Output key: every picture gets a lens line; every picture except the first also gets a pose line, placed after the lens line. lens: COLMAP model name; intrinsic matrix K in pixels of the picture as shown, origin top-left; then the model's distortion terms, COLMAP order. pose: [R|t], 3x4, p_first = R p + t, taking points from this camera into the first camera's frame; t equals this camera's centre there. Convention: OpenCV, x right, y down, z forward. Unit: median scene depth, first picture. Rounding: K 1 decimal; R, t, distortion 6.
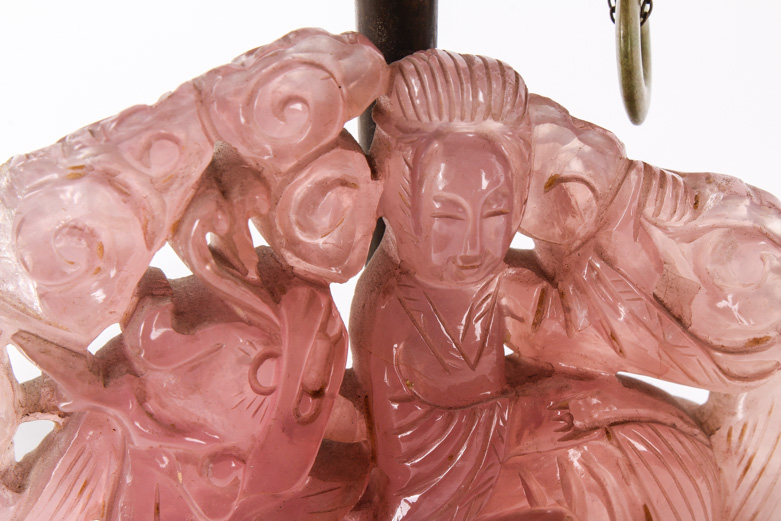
lens RADIAL K [[1760.8, 0, 390.5], [0, 1760.8, 260.5], [0, 0, 1]] dist [0.025894, 0.429125]
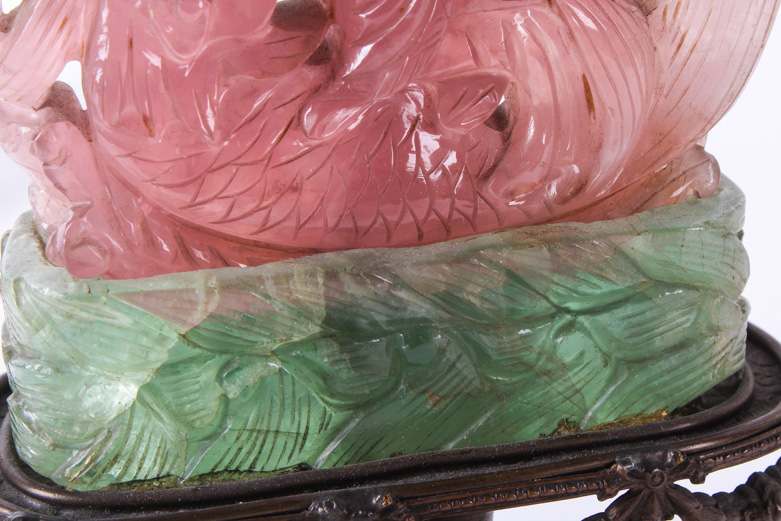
lens RADIAL K [[1760.8, 0, 390.5], [0, 1760.8, 260.5], [0, 0, 1]] dist [0.025894, 0.429125]
pose [[0.999709, 0.022475, -0.008752, 0.039805], [-0.021609, 0.995809, 0.088870, 0.167569], [0.010713, -0.088655, 0.996005, -0.095037]]
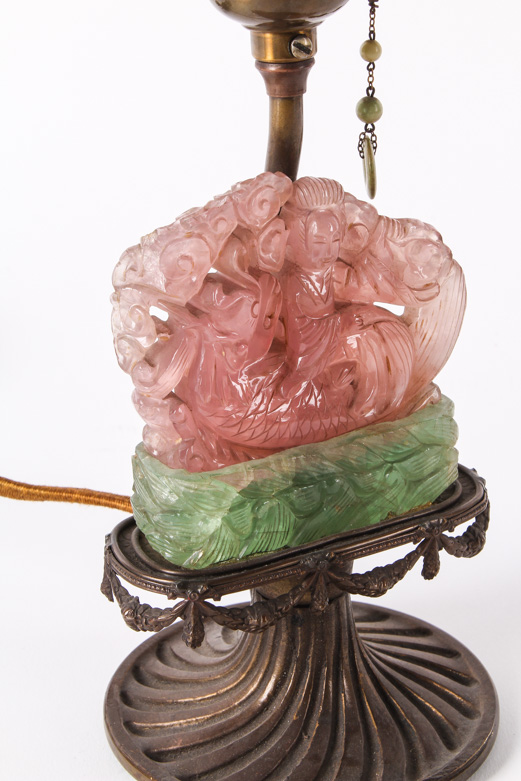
lens RADIAL K [[1760.8, 0, 260.5], [0, 1760.8, 390.5], [0, 0, 1]] dist [0.025894, 0.429125]
pose [[0.963744, -0.088440, 0.251747, -0.676557], [0.074527, 0.995144, 0.064293, 0.017173], [-0.256211, -0.043200, 0.965655, -1.380283]]
